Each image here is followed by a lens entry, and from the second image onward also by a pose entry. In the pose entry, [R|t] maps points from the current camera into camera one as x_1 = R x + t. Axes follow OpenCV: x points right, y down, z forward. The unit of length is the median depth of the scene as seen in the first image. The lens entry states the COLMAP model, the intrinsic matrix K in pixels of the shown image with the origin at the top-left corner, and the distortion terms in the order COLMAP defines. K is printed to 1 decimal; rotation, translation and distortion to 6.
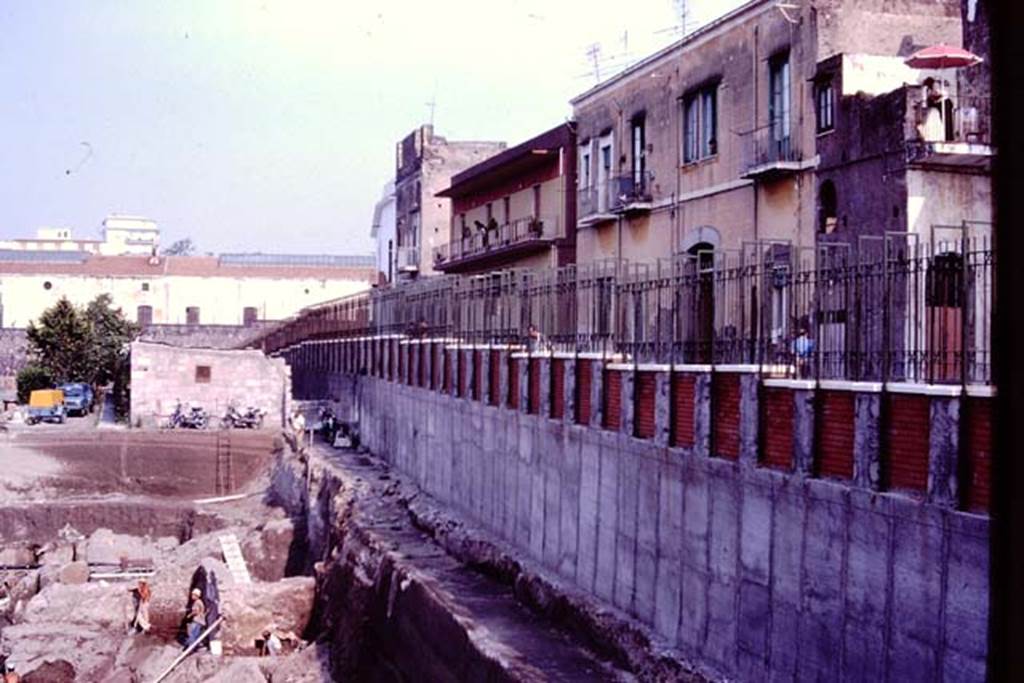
lens RADIAL K [[1618.6, 0, 495.6], [0, 1618.6, 340.1], [0, 0, 1]] dist [-0.242144, 0.141694]
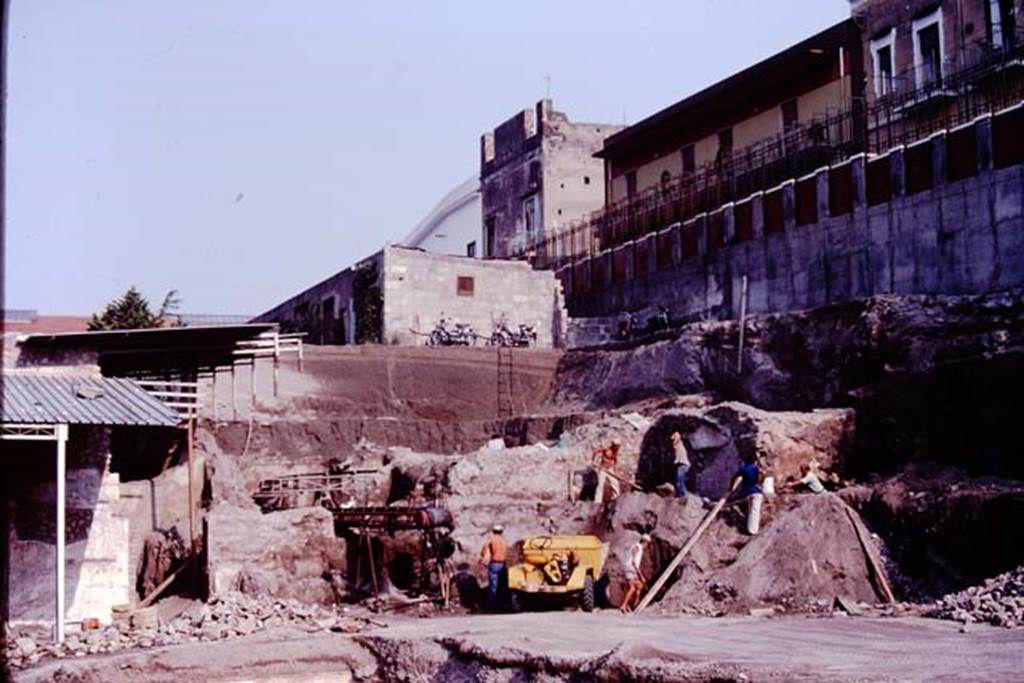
lens RADIAL K [[1614.0, 0, 512.6], [0, 1614.0, 400.2], [0, 0, 1]] dist [-0.287641, 0.964198]
pose [[0.987536, -0.011581, 0.156966, -0.308998], [0.022193, 0.997571, -0.066025, 0.146045], [-0.155820, 0.068685, 0.985395, 0.170747]]
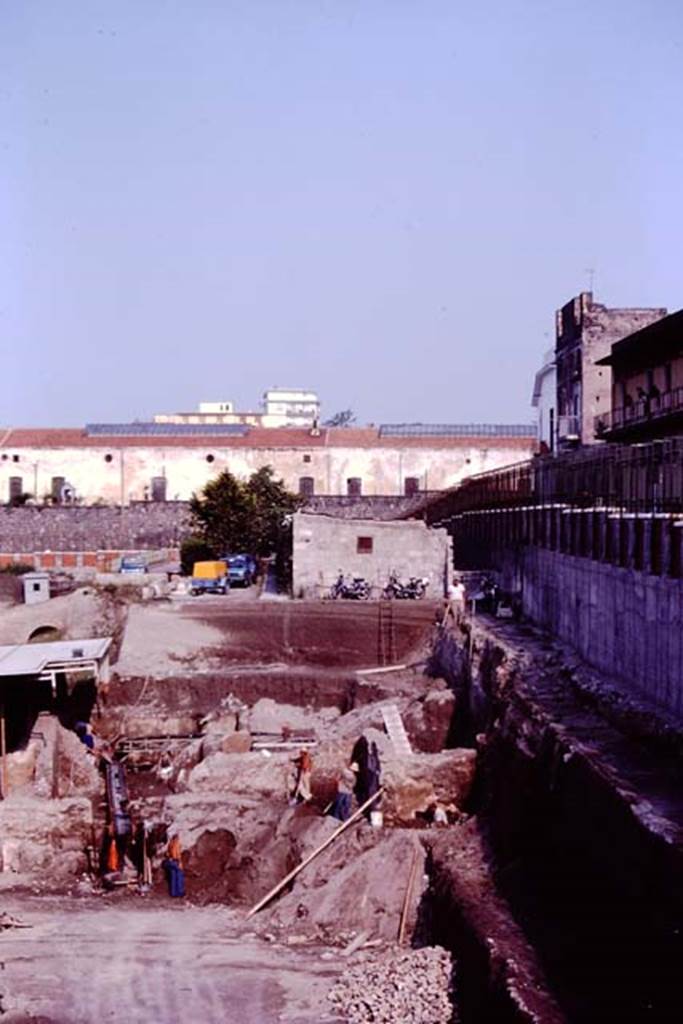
lens RADIAL K [[1614.0, 0, 341.5], [0, 1614.0, 512.0], [0, 0, 1]] dist [-0.287641, 0.964198]
pose [[0.980969, -0.007136, -0.194031, -0.000837], [0.007384, 0.999973, 0.000556, -0.000066], [0.194022, -0.001979, 0.980995, 0.009064]]
